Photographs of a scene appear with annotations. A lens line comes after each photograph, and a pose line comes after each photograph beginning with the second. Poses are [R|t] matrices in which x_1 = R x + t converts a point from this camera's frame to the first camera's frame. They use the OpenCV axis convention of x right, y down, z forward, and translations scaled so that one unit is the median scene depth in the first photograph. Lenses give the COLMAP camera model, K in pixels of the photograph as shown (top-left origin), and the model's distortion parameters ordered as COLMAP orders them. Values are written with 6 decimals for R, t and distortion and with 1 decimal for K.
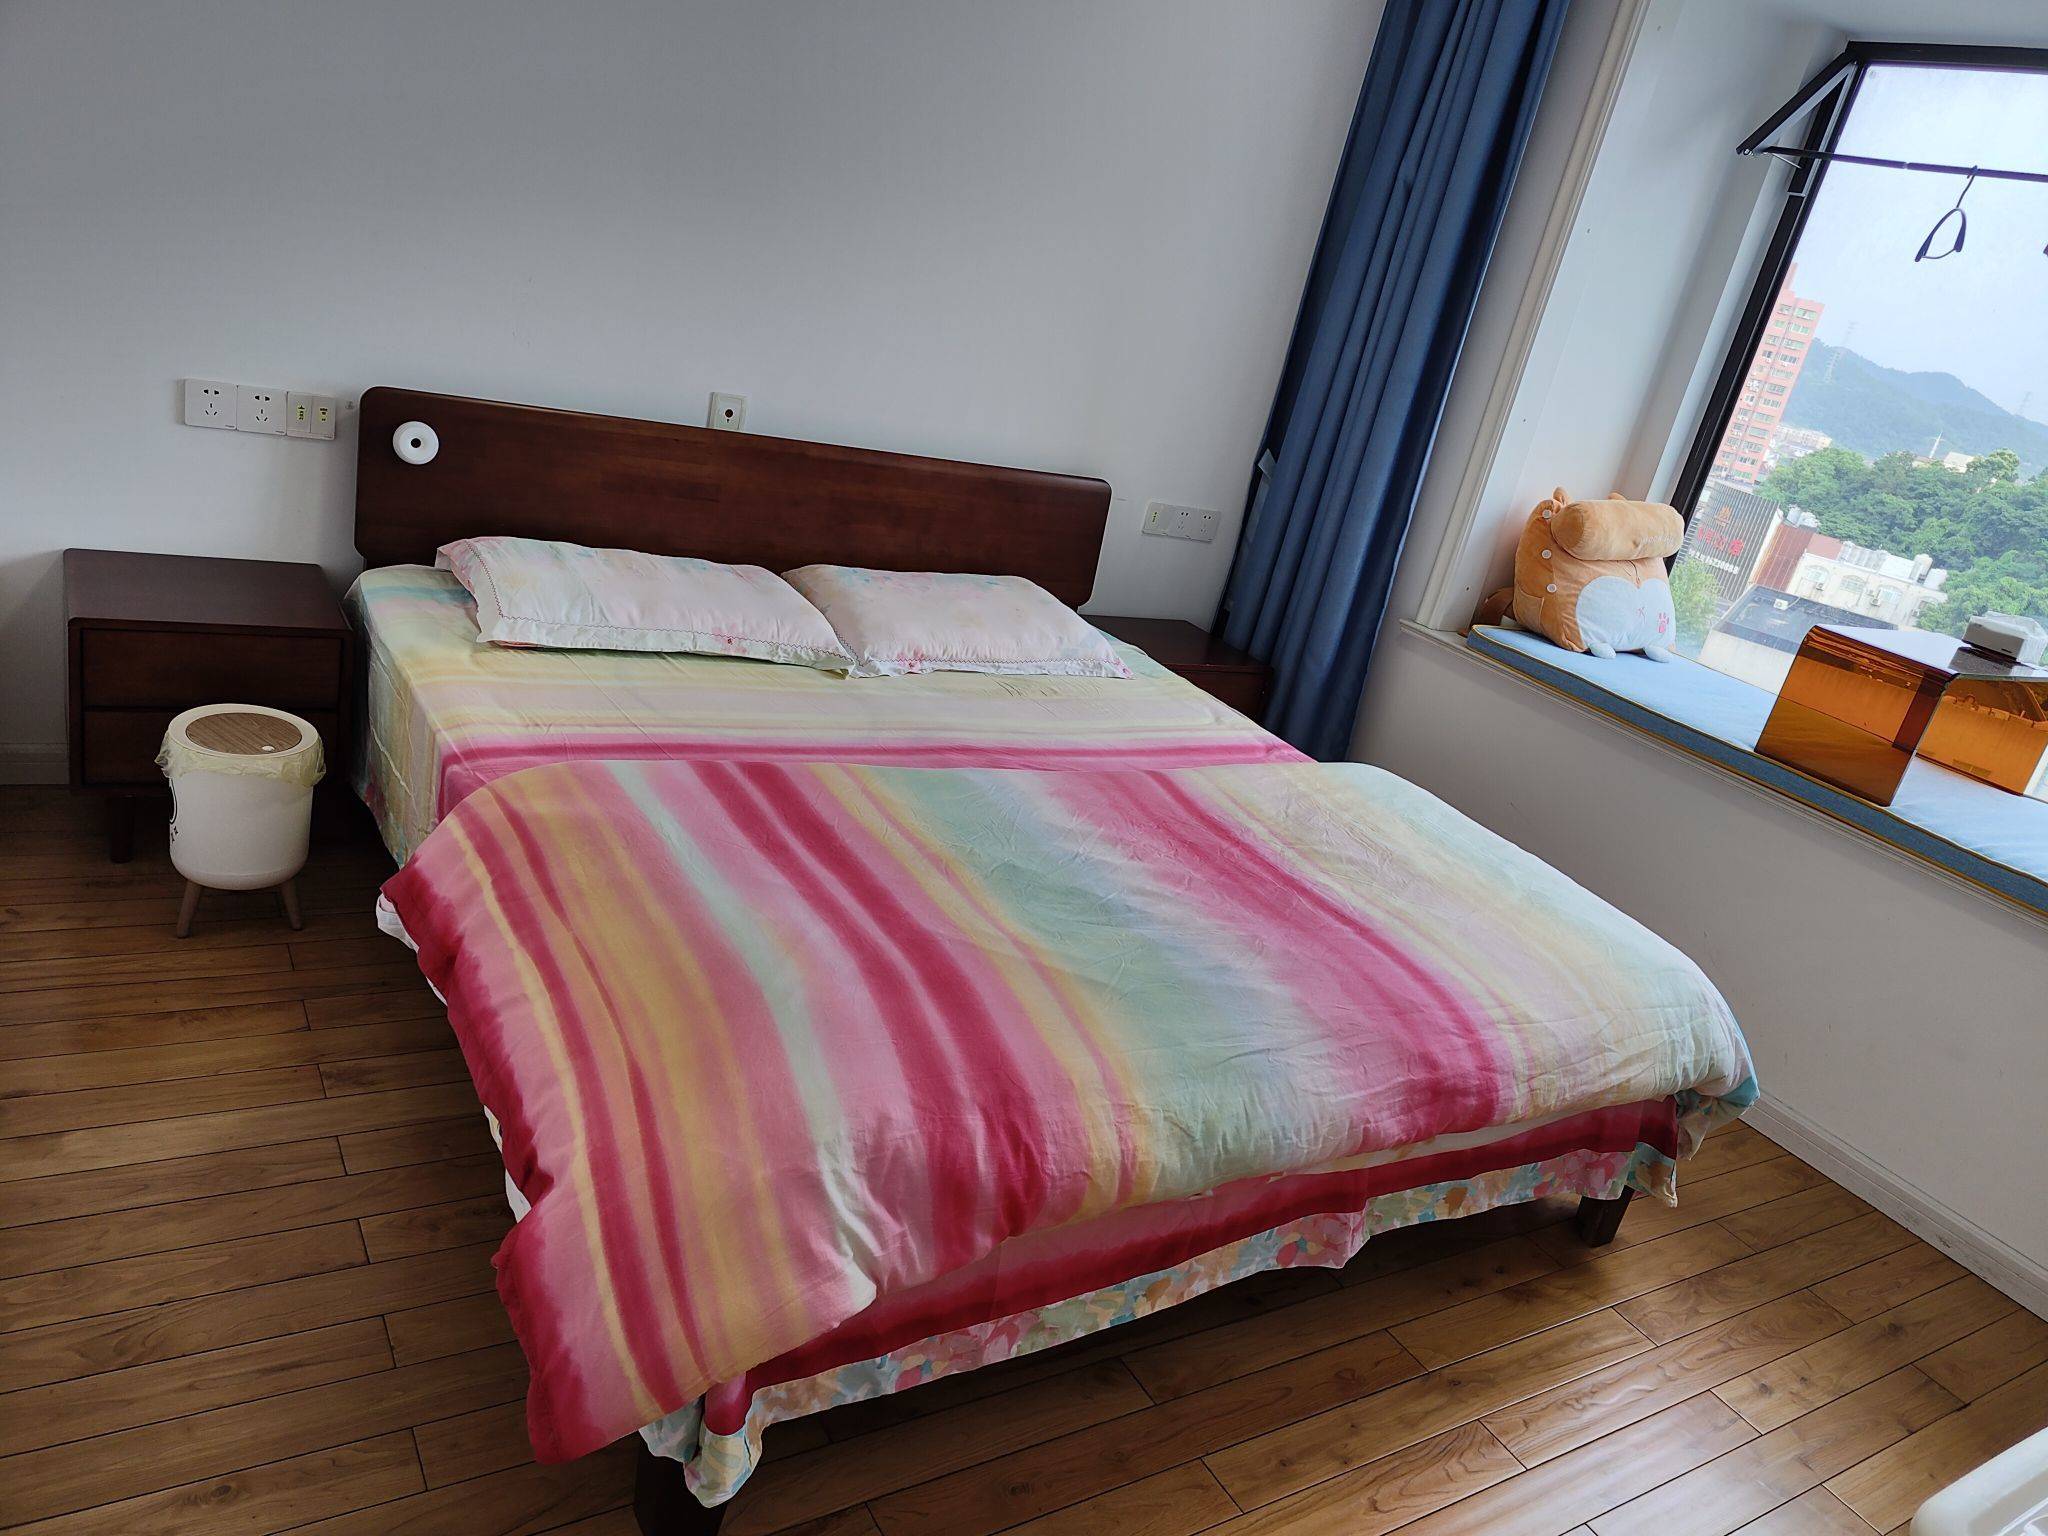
lens RADIAL K [[1427.8, 0, 1033.1], [0, 1427.8, 776.3], [0, 0, 1]] dist [0.007565, 0.001701]
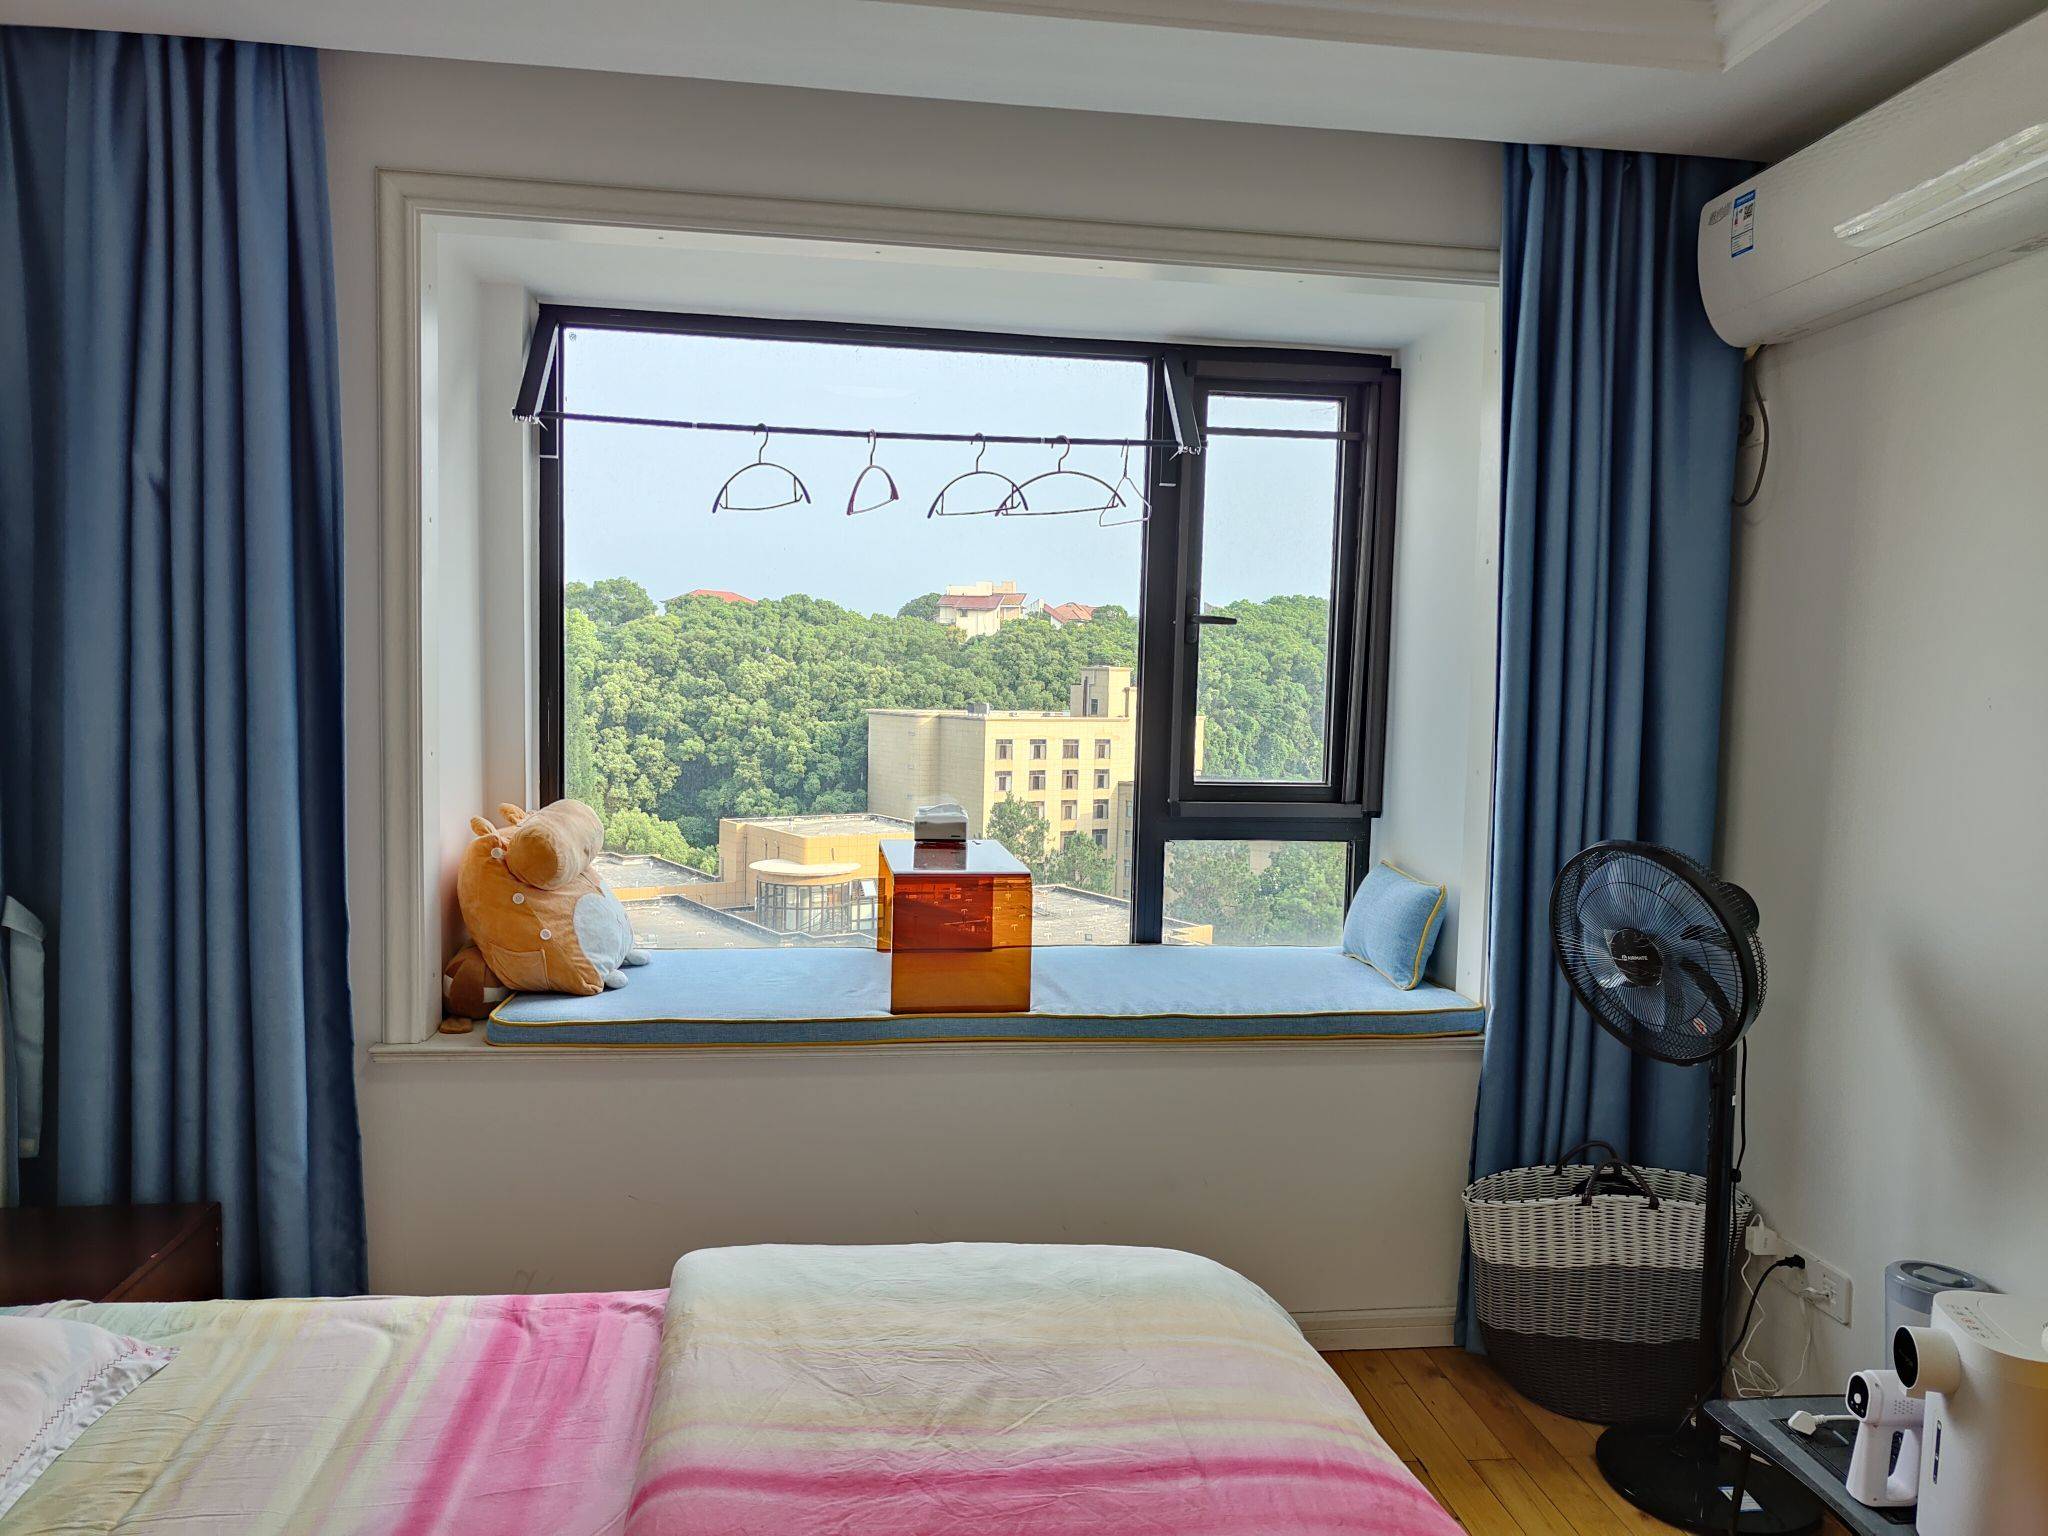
lens RADIAL K [[1427.8, 0, 1033.1], [0, 1427.8, 776.3], [0, 0, 1]] dist [0.007565, 0.001701]
pose [[0.420143, -0.272478, 0.865584, -0.253086], [0.388638, 0.915980, 0.099703, -0.237824], [-0.820025, 0.294509, 0.490738, 0.442394]]
